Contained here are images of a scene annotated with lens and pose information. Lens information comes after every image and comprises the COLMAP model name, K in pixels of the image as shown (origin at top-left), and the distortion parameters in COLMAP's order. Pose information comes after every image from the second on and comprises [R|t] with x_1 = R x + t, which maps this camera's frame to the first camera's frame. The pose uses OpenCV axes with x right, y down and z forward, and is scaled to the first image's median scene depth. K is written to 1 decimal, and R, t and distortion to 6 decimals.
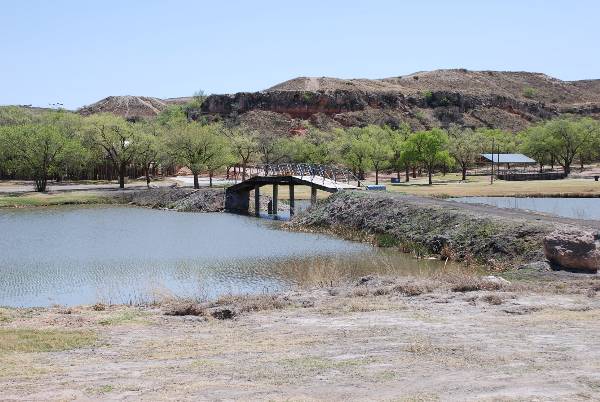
lens RADIAL K [[1225.3, 0, 300.0], [0, 1225.3, 201.0], [0, 0, 1]] dist [0.566127, 0.230330]
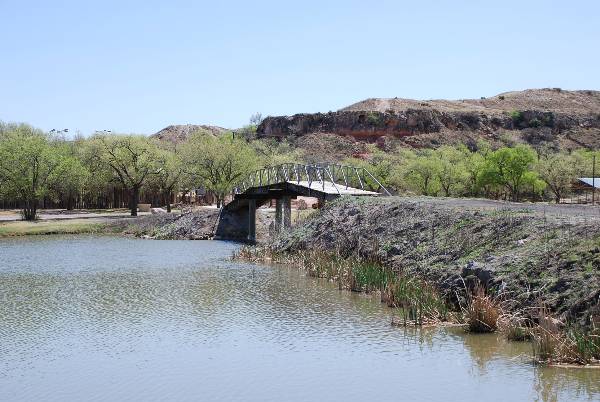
lens RADIAL K [[1225.3, 0, 300.0], [0, 1225.3, 201.0], [0, 0, 1]] dist [0.566127, 0.230330]
pose [[0.997355, -0.003703, -0.072595, 0.017126], [0.001348, 0.999472, -0.032454, 0.004138], [0.072677, 0.032270, 0.996833, 0.119901]]
